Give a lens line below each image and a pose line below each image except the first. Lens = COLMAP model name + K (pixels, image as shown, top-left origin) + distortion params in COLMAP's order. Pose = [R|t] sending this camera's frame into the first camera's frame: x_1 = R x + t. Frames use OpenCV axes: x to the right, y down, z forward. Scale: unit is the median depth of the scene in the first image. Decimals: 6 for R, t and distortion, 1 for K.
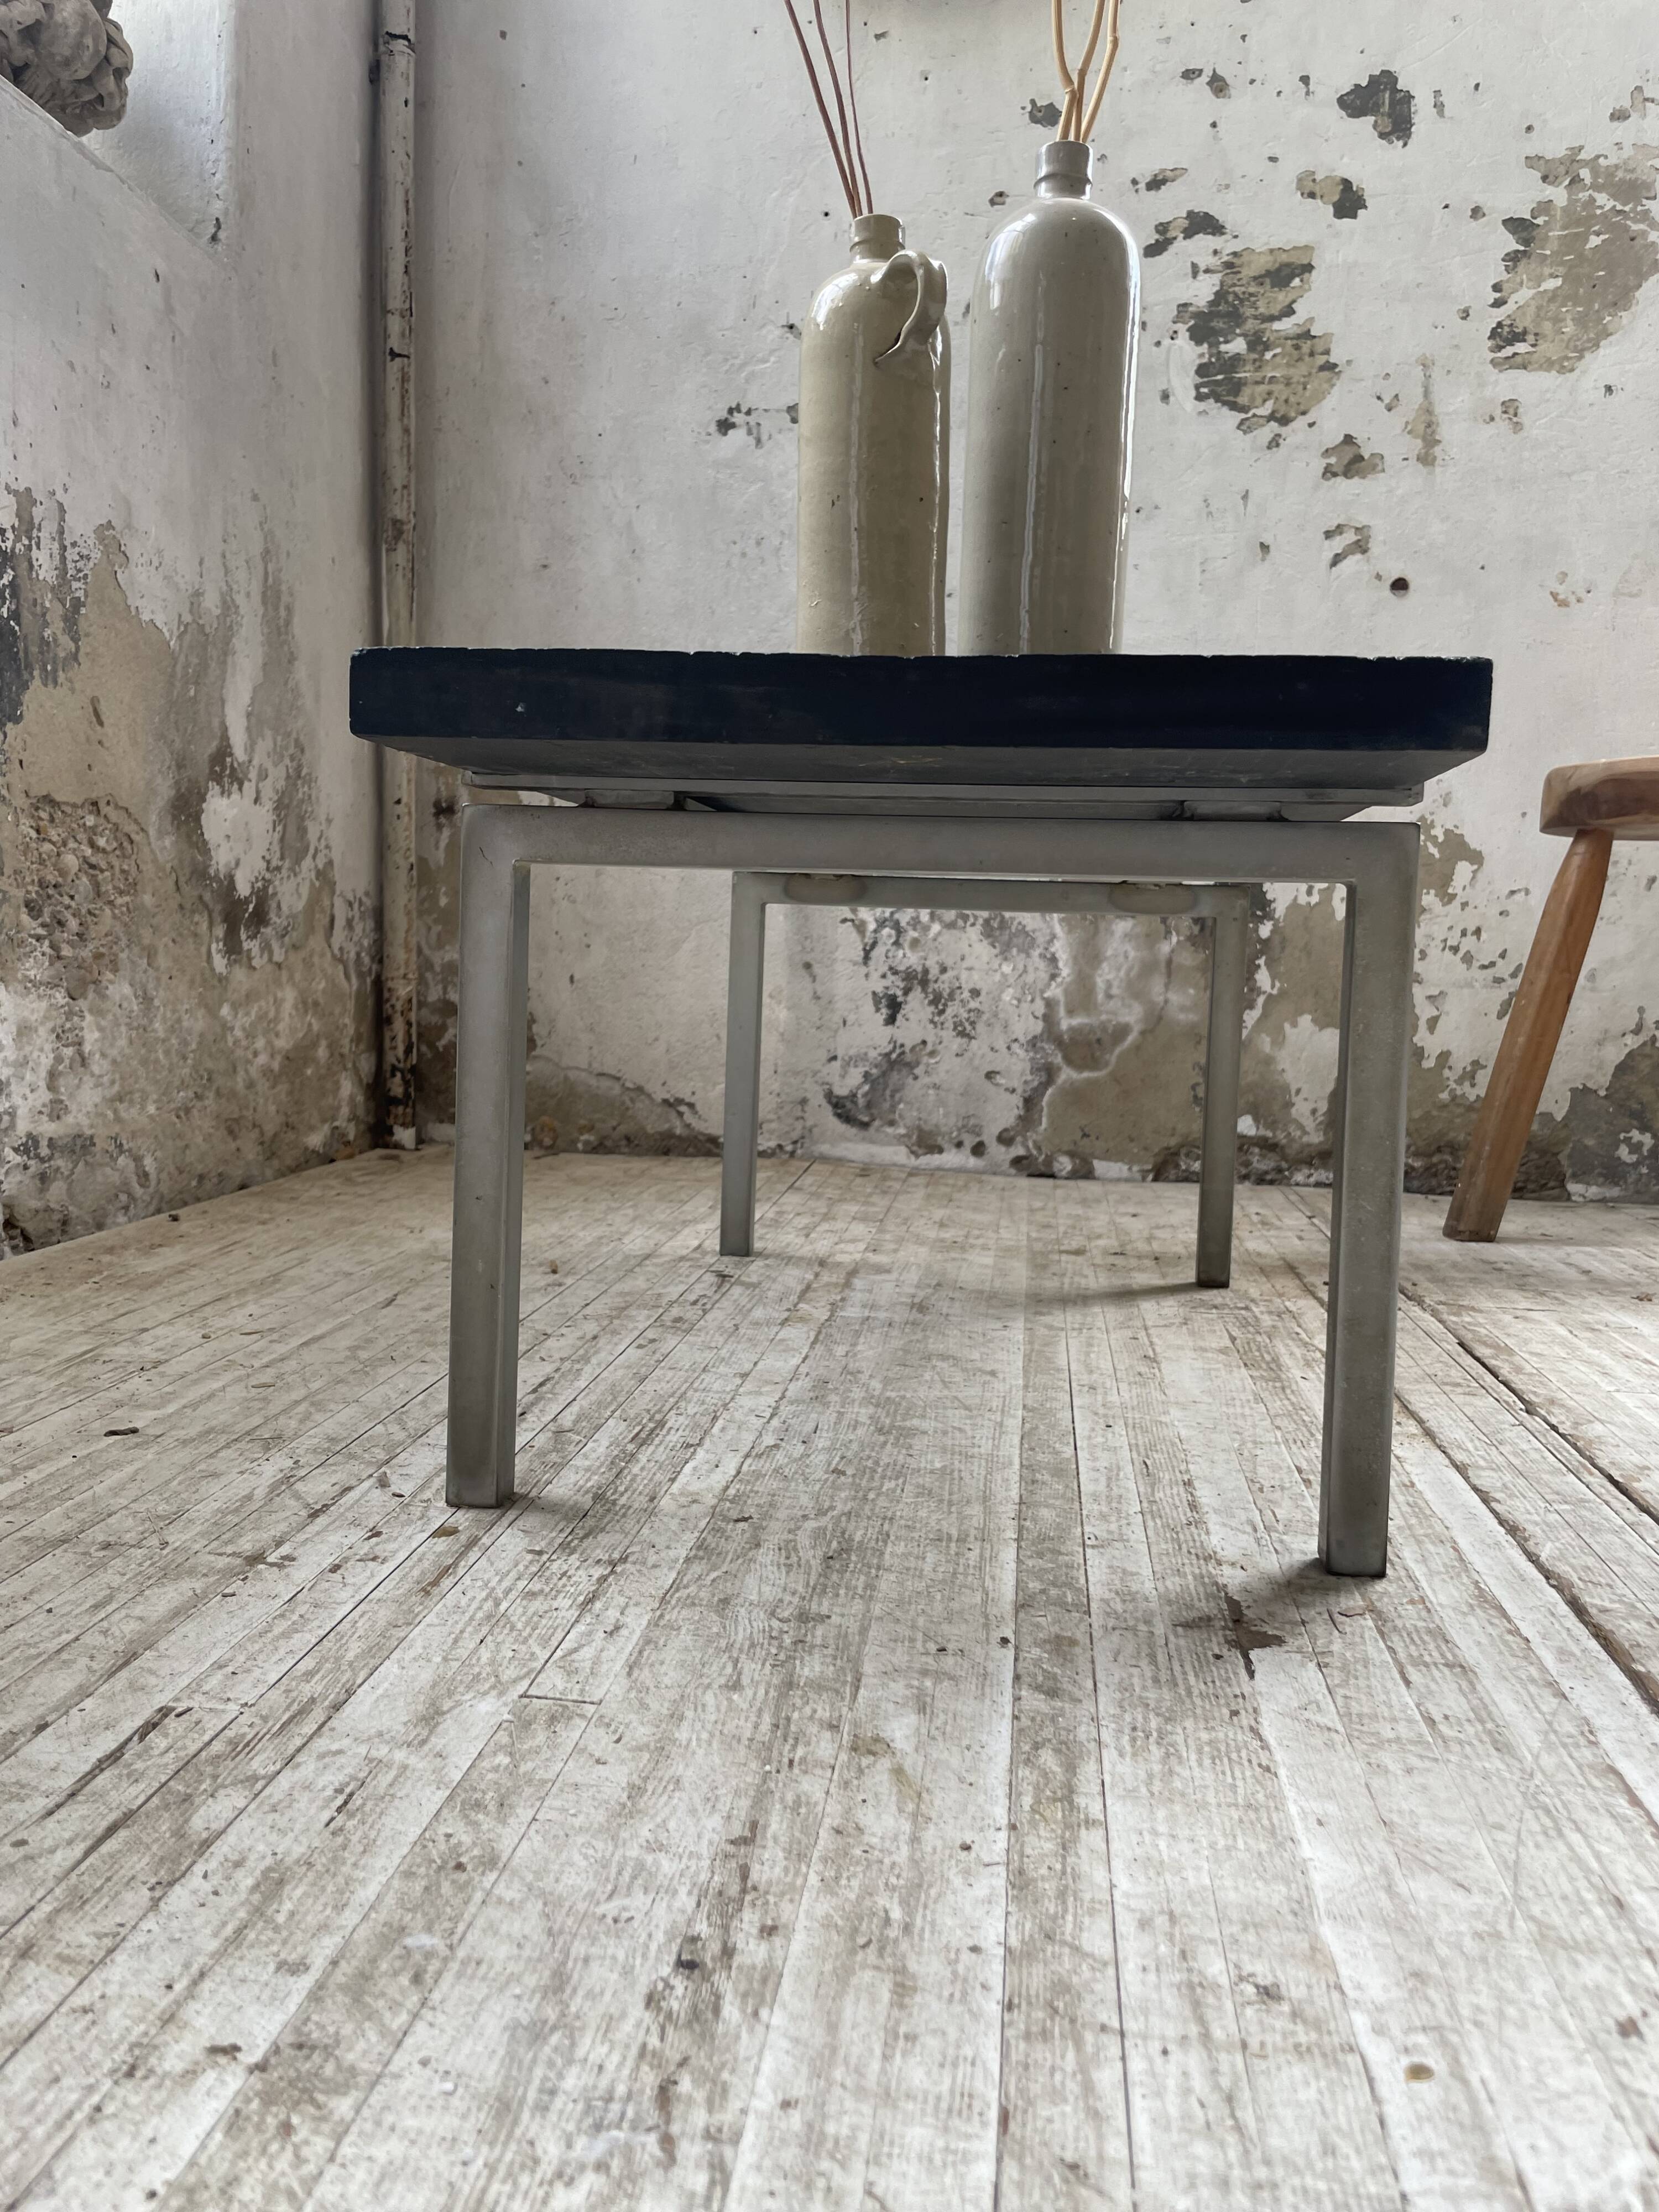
lens RADIAL K [[1699.9, 0, 828.8], [0, 1699.9, 1076.5], [0, 0, 1]] dist [0.086169, -0.123564]
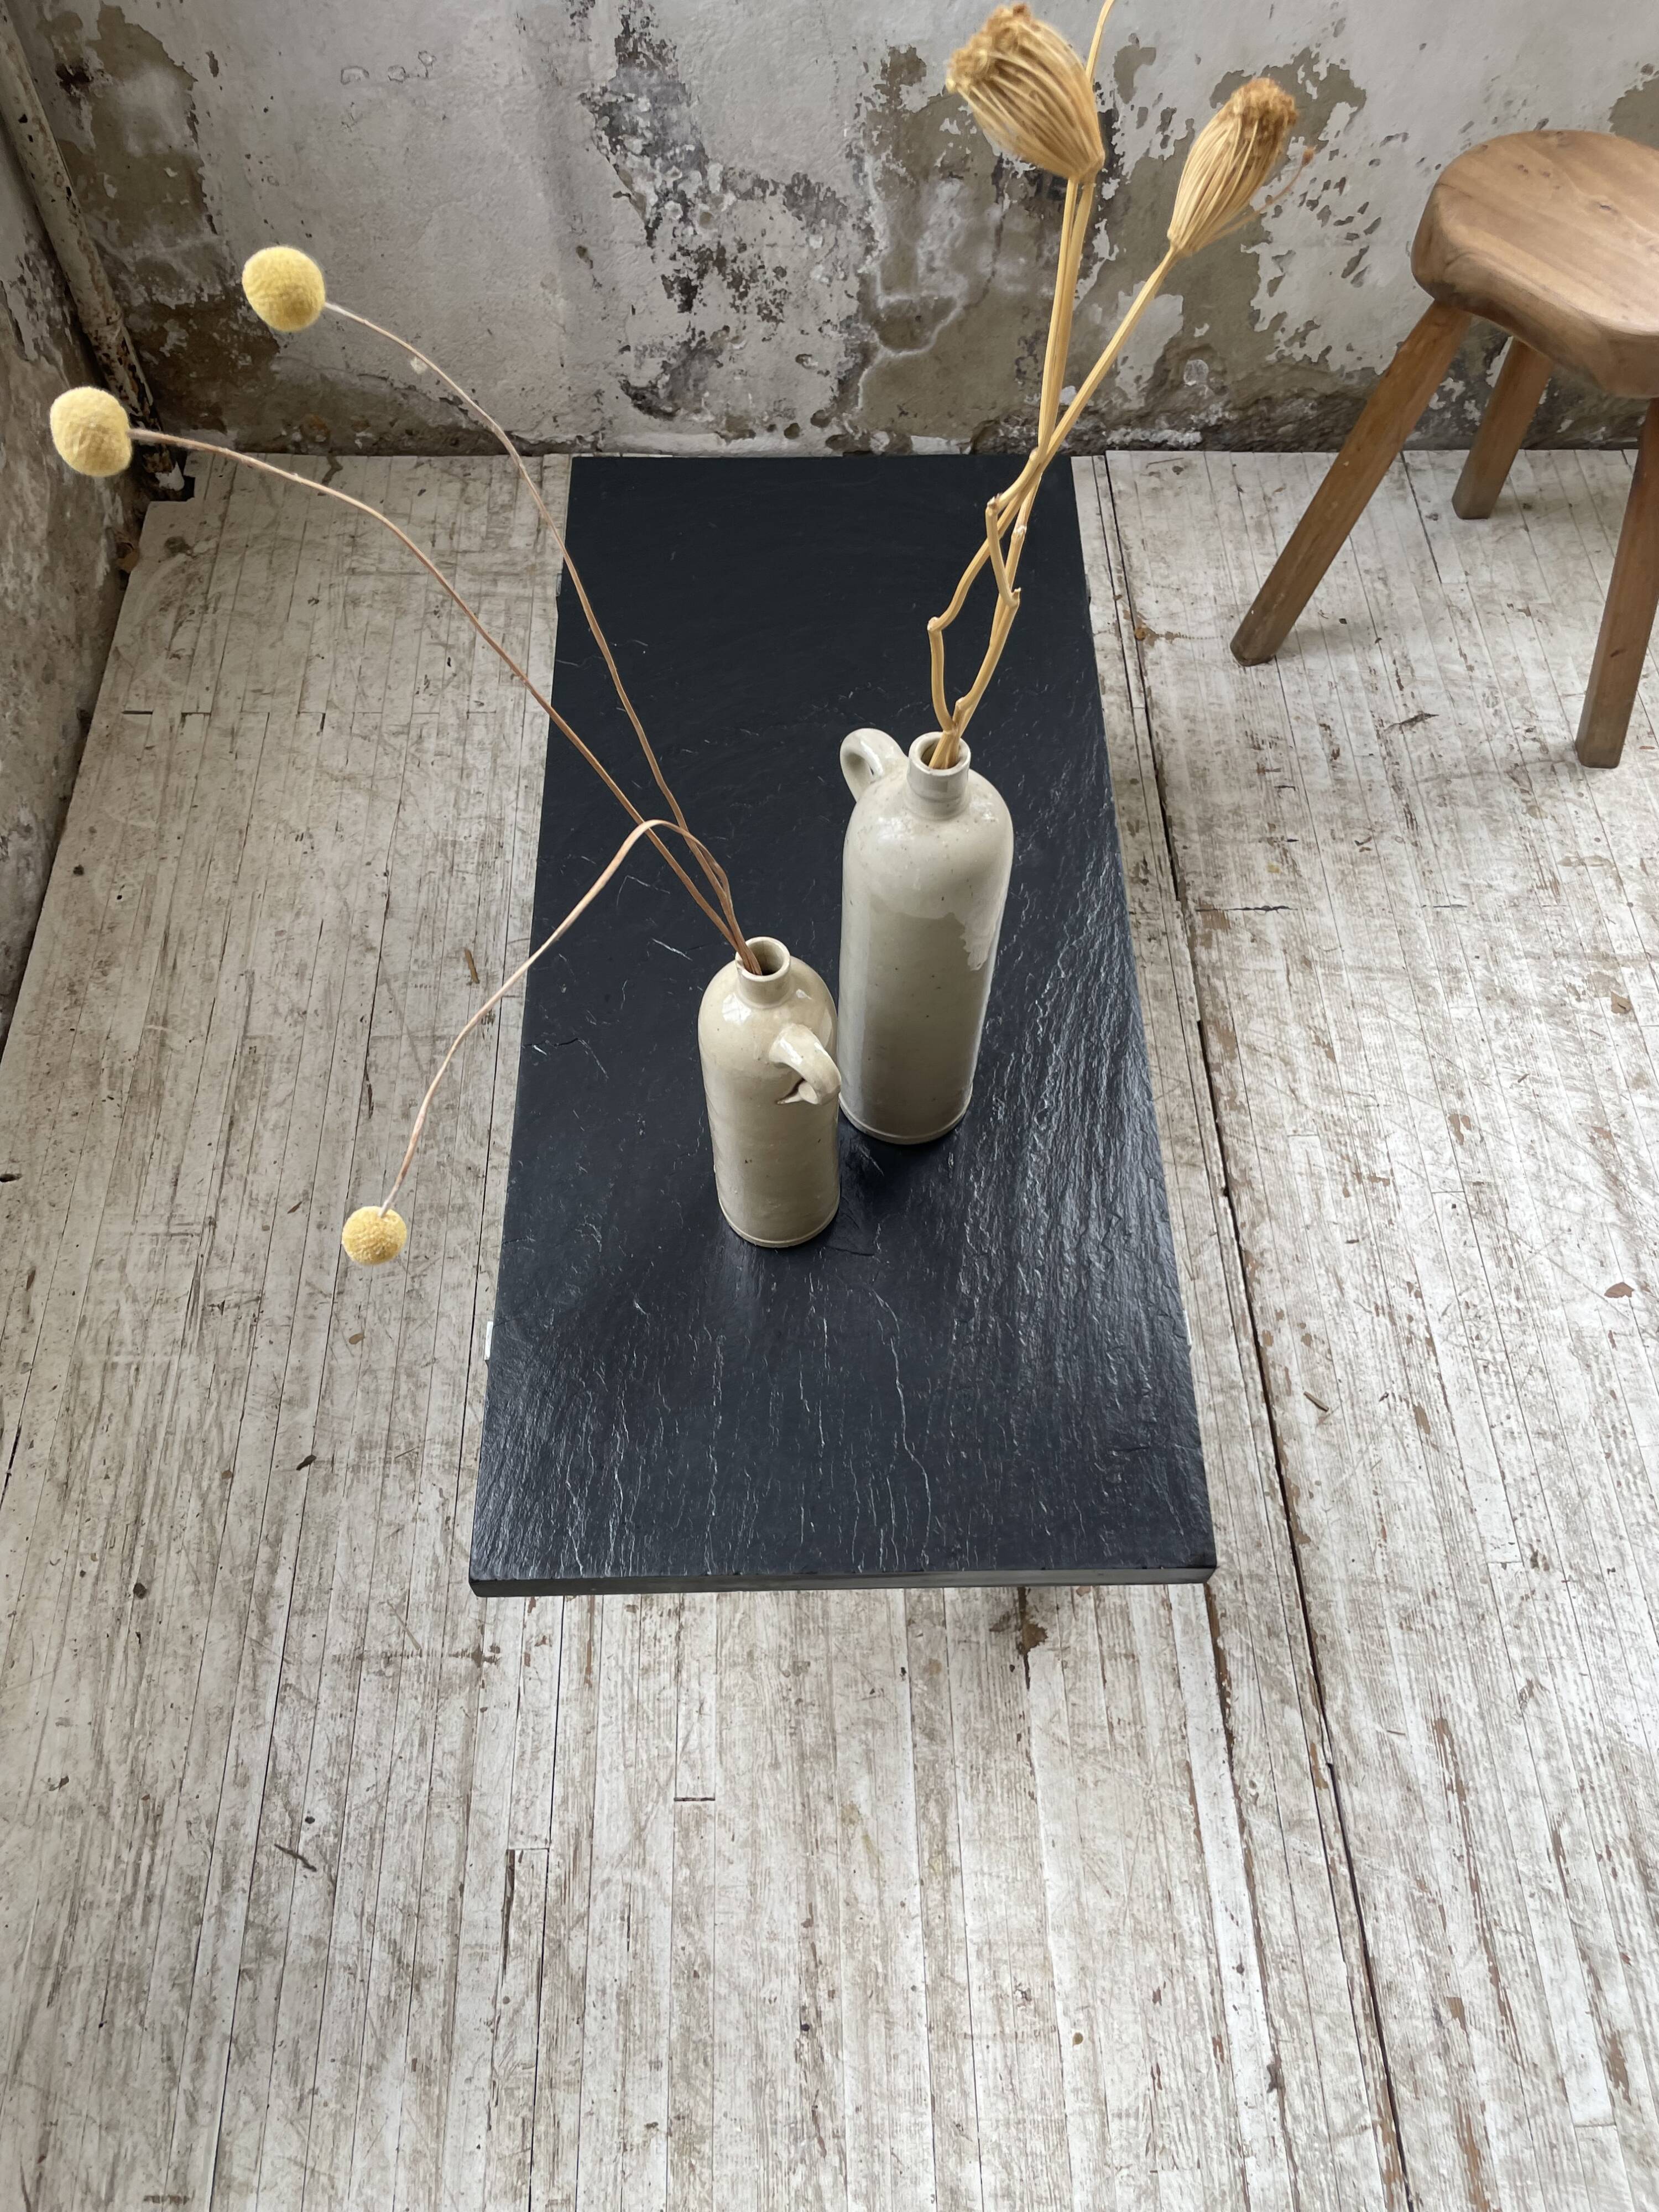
lens RADIAL K [[1699.9, 0, 845.0], [0, 1699.9, 1133.7], [0, 0, 1]] dist [0.086169, -0.123564]
pose [[0.987860, -0.139155, 0.069053, -0.003667], [0.022657, 0.568816, 0.822153, -0.557444], [-0.153686, -0.810608, 0.565063, 0.146778]]
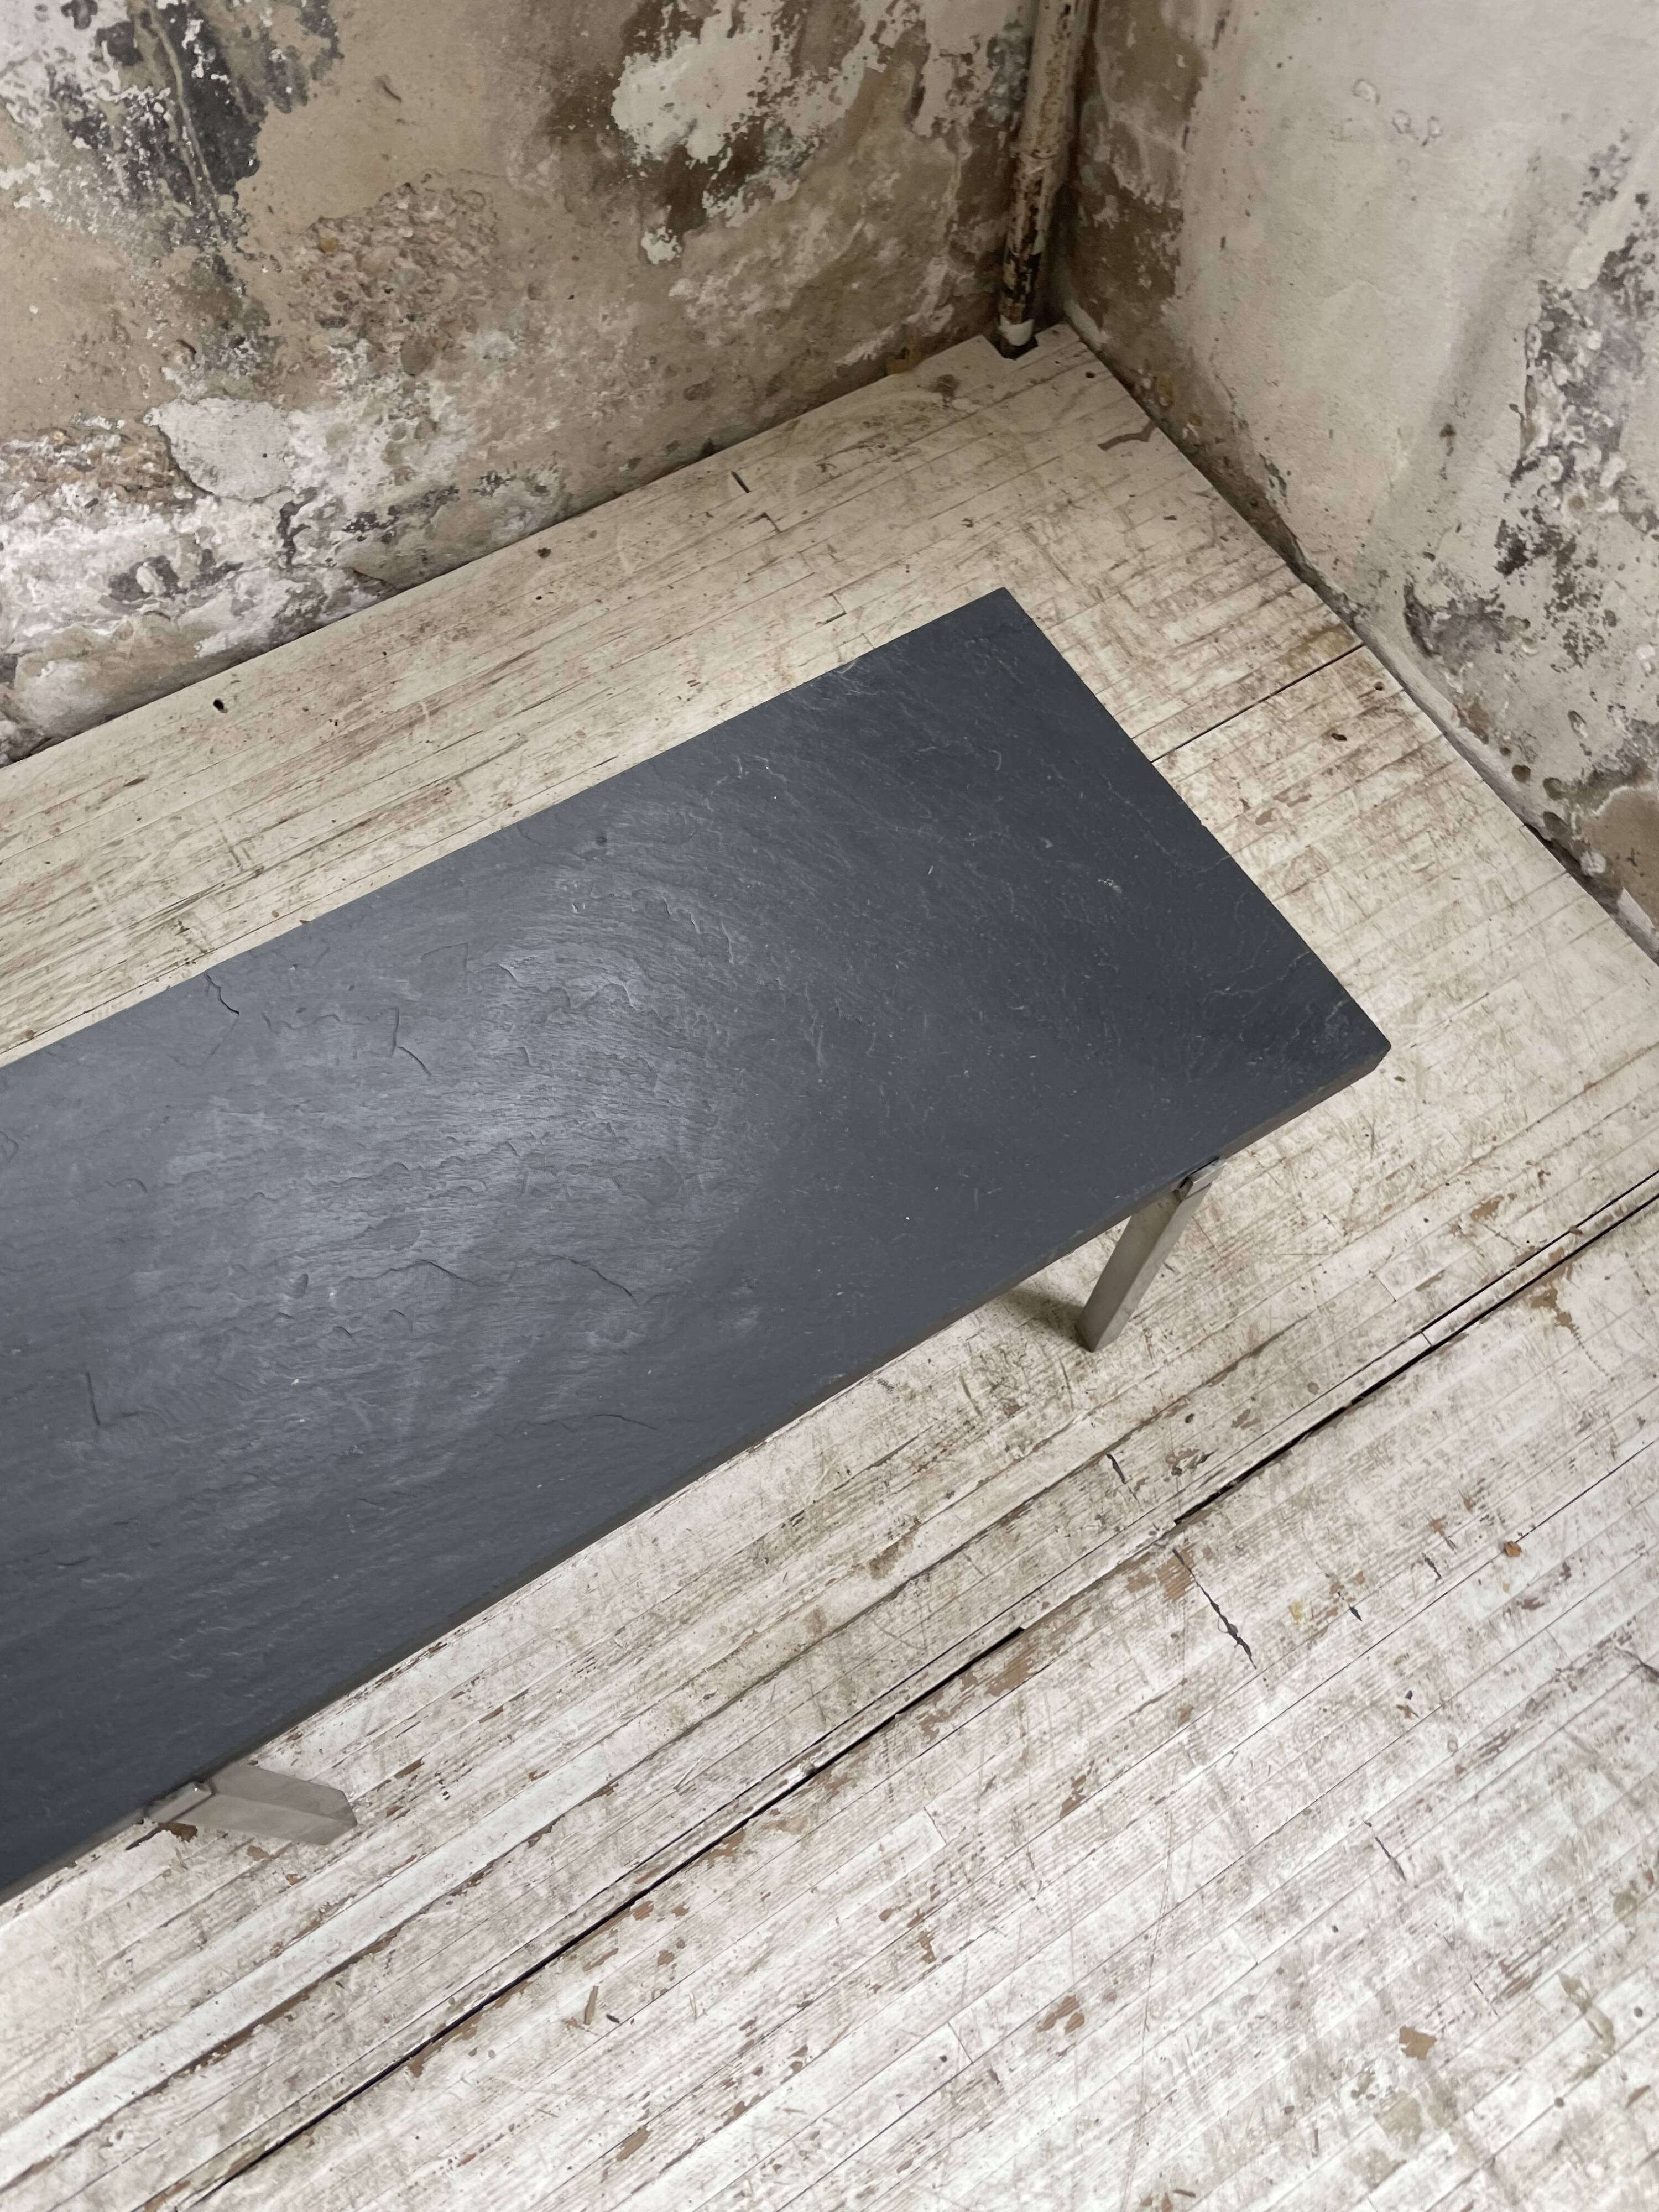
lens RADIAL K [[1699.9, 0, 834.3], [0, 1699.9, 1130.9], [0, 0, 1]] dist [0.086169, -0.123564]
pose [[0.640442, 0.696044, -0.324586, 0.265322], [-0.068537, 0.472746, 0.878529, -0.557548], [0.764942, -0.540401, 0.350471, 0.453837]]
